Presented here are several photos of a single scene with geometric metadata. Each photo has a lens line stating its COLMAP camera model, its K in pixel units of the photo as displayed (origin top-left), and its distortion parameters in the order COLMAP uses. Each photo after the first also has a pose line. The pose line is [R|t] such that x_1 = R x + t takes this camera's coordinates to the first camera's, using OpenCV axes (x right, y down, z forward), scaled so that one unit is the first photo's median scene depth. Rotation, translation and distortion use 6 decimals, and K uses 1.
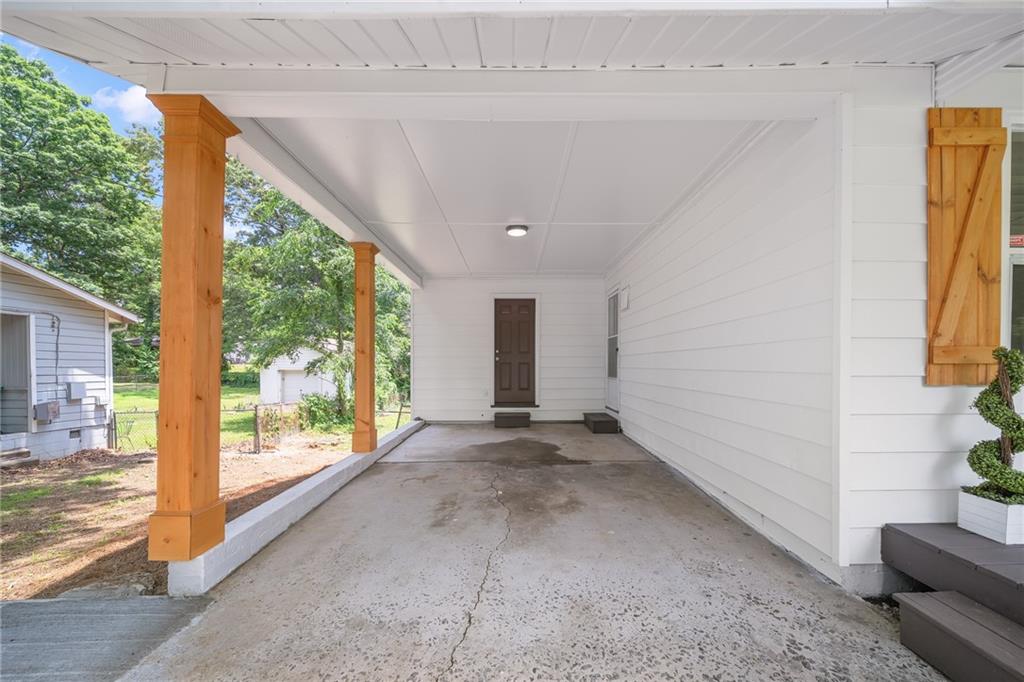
lens RADIAL K [[402.0, 0, 511.4], [0, 402.0, 369.1], [0, 0, 1]] dist [-0.003747, -0.000321]
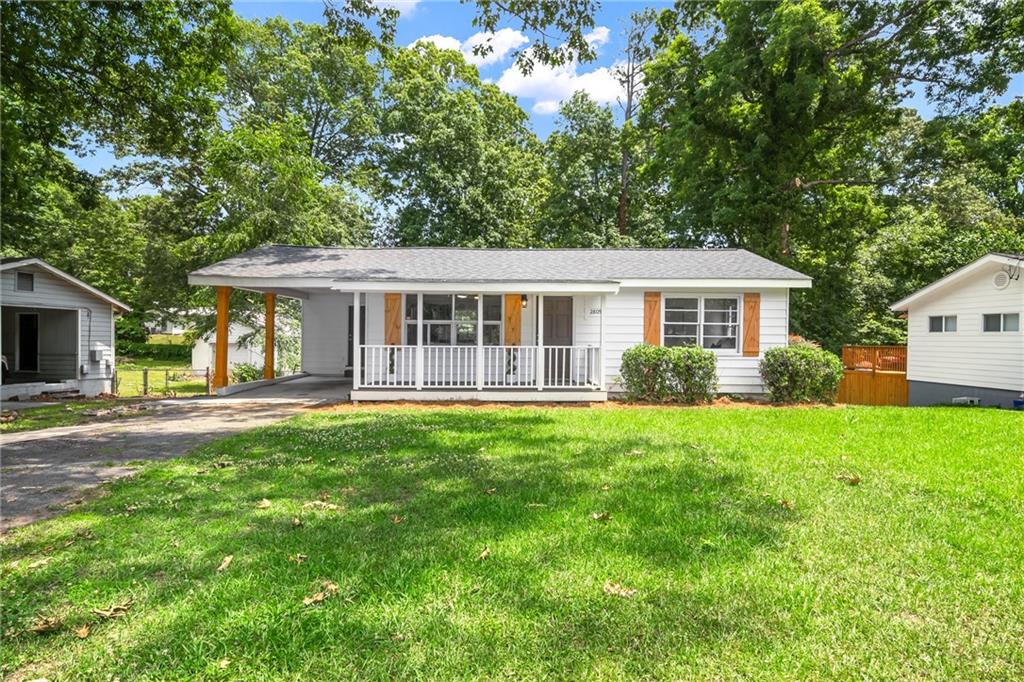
lens RADIAL K [[558.9, 0, 515.2], [0, 558.9, 342.0], [0, 0, 1]] dist [-0.004832, -0.003026]
pose [[0.999925, 0.012262, -0.000277, 1.144323], [-0.012263, 0.999917, -0.003965, -0.022384], [0.000228, 0.003969, 0.999992, -2.422180]]
